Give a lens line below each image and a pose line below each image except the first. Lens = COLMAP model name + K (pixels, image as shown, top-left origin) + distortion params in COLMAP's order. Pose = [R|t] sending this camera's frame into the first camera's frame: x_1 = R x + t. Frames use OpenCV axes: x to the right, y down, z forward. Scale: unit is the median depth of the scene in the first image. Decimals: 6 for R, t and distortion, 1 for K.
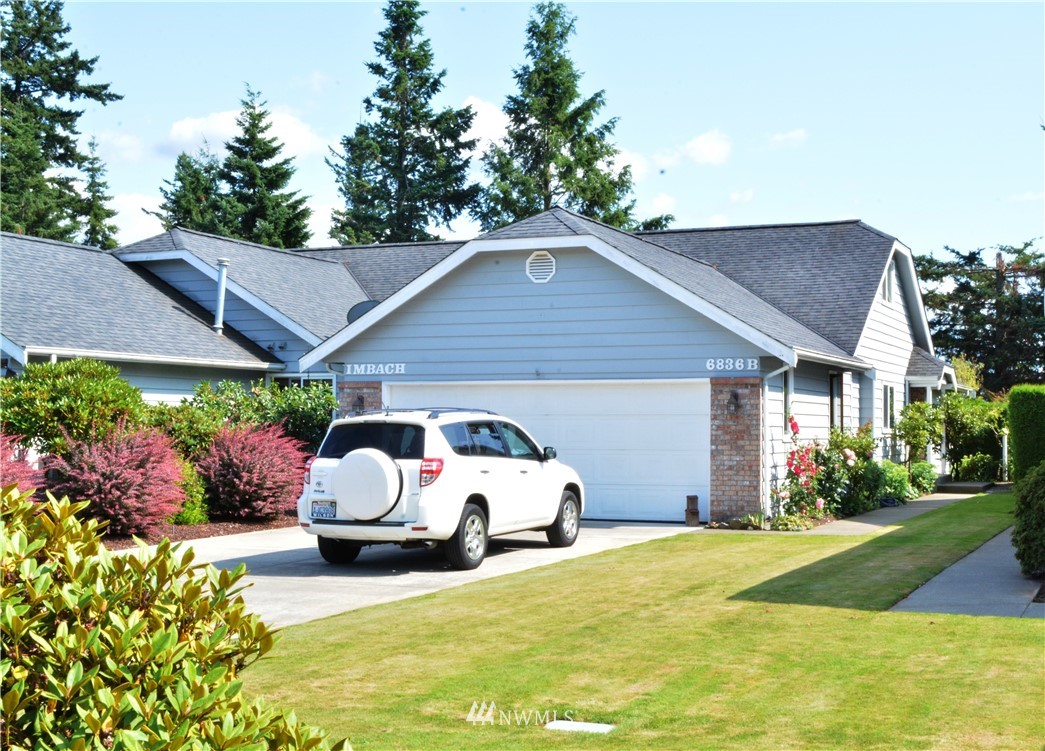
lens RADIAL K [[1566.7, 0, 522.8], [0, 1566.7, 377.5], [0, 0, 1]] dist [-0.041830, 0.000000]
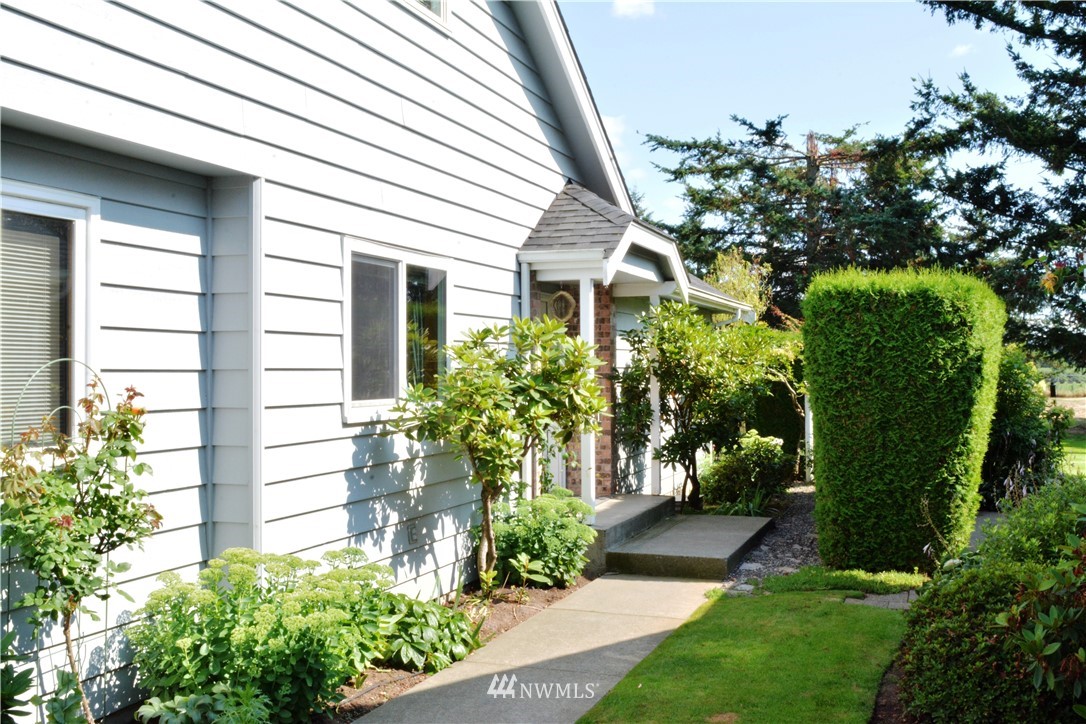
lens RADIAL K [[1147.6, 0, 542.5], [0, 1147.6, 359.8], [0, 0, 1]] dist [-0.002003, 0.000000]
pose [[0.998562, -0.011271, 0.052418, 0.203824], [0.010036, 0.999667, 0.023754, 0.015820], [-0.052668, -0.023194, 0.998343, 0.633879]]
